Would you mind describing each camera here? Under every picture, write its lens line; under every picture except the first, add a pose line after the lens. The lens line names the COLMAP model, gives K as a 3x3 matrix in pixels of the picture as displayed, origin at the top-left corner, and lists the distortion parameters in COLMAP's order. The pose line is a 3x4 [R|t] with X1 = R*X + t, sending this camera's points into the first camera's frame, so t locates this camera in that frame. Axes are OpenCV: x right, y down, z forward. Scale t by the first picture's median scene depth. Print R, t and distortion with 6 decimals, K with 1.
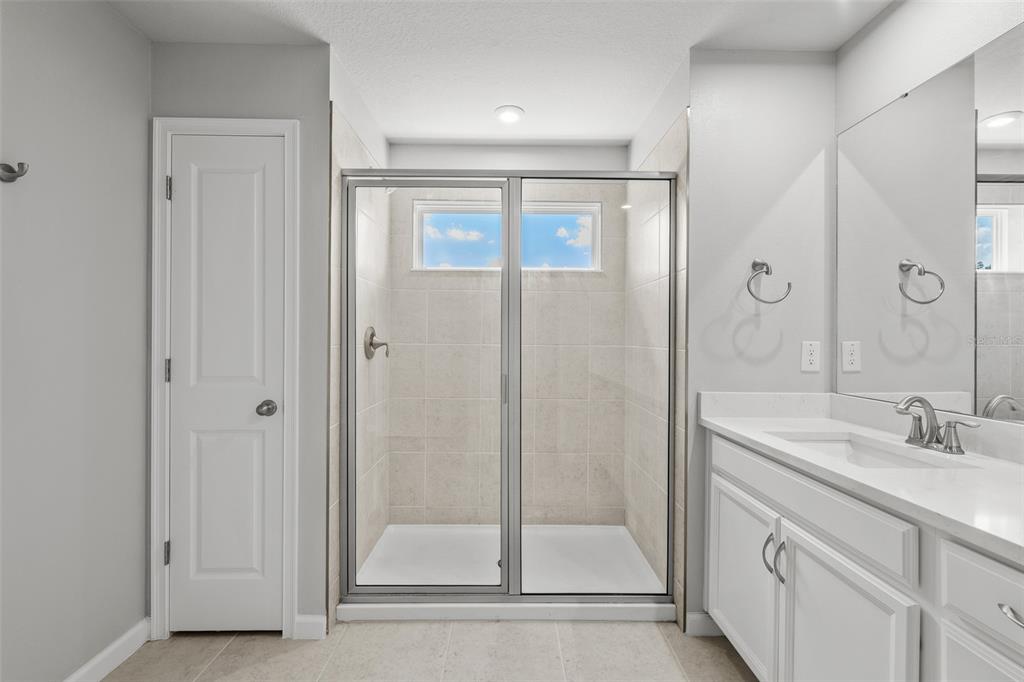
lens RADIAL K [[438.8, 0, 512.0], [0, 438.8, 341.0], [0, 0, 1]] dist [-0.000849, 0.000412]
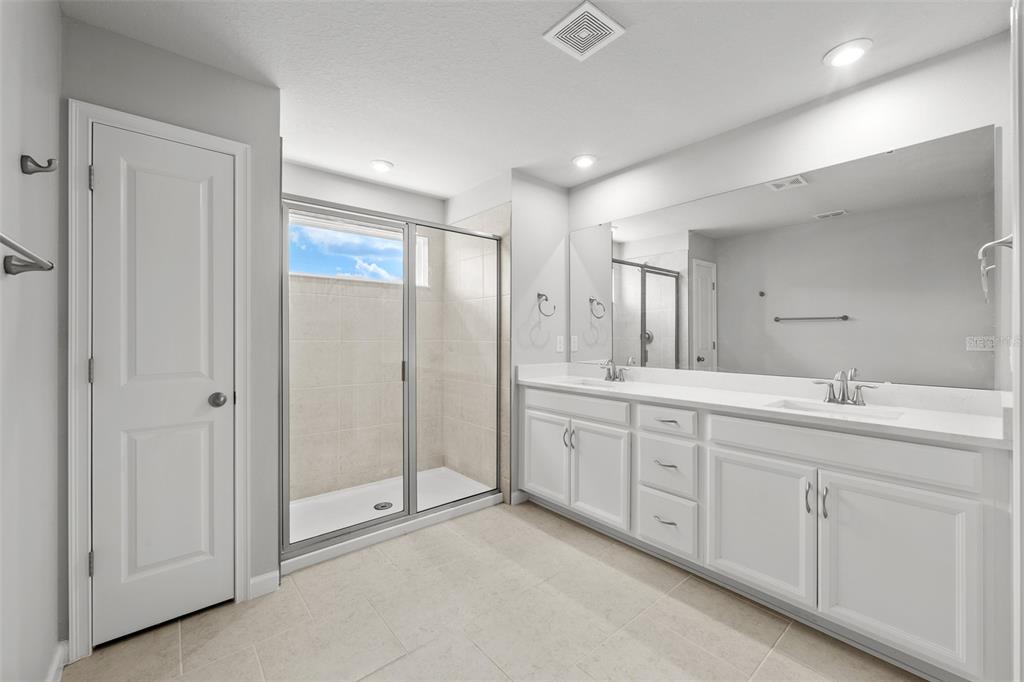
lens RADIAL K [[410.7, 0, 512.4], [0, 410.7, 336.6], [0, 0, 1]] dist [-0.000189, -0.000348]
pose [[0.769842, -0.006237, 0.638204, -0.639586], [0.006011, 0.999979, 0.002523, -0.003525], [-0.638207, 0.001894, 0.769863, -0.257879]]
